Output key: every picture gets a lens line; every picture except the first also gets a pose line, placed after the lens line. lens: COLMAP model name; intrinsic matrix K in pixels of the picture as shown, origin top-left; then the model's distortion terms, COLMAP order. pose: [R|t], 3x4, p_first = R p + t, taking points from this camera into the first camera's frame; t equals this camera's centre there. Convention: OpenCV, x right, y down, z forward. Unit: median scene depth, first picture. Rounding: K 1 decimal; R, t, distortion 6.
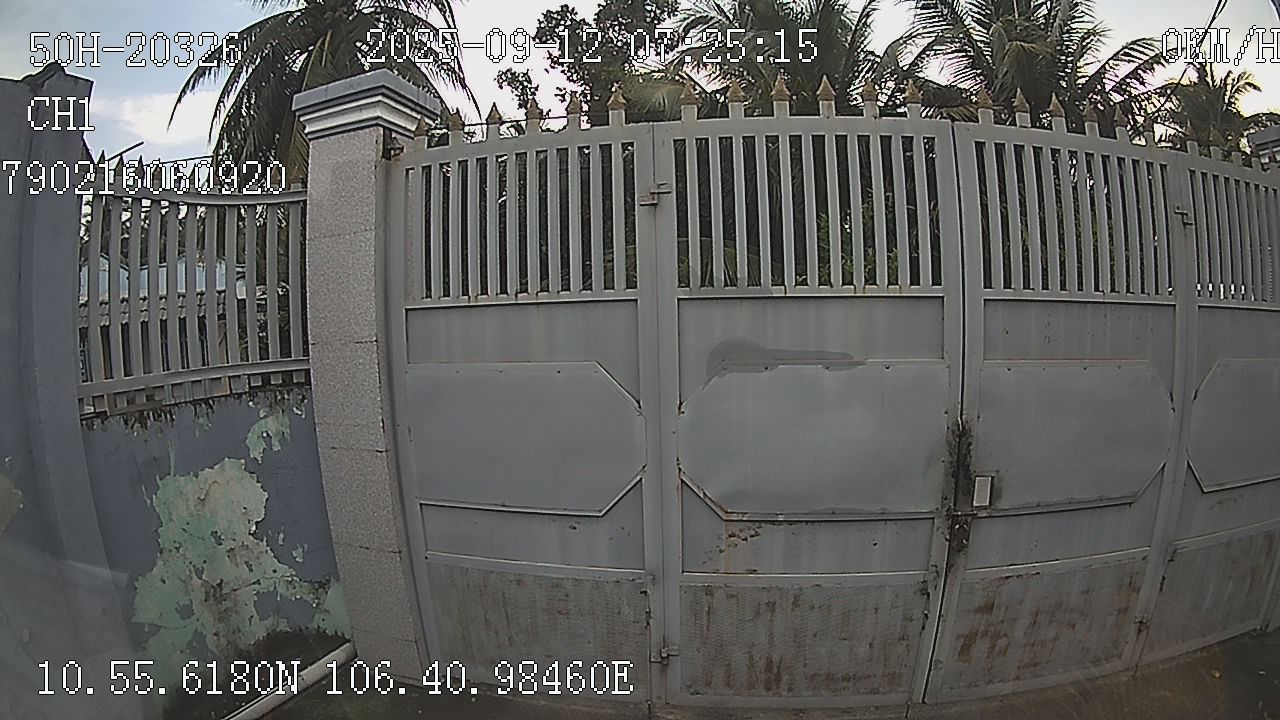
lens RADIAL K [[762.5, 0, 647.9], [0, 762.5, 364.6], [0, 0, 1]] dist [-0.372815, 0.110690]
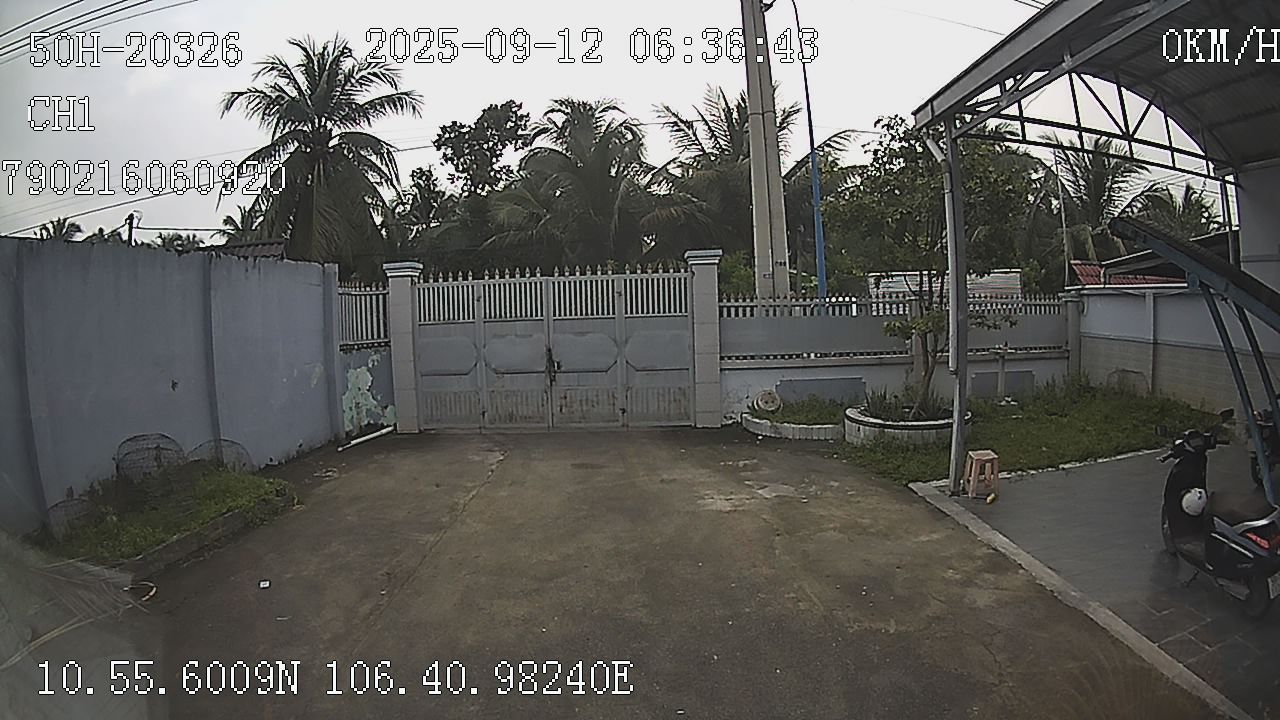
lens RADIAL K [[762.5, 0, 647.9], [0, 762.5, 364.6], [0, 0, 1]] dist [-0.372815, 0.110690]
pose [[0.988318, -0.011740, 0.151951, 0.252858], [0.014091, 0.999797, -0.014404, 0.190949], [-0.151751, 0.016376, 0.988283, -2.746373]]
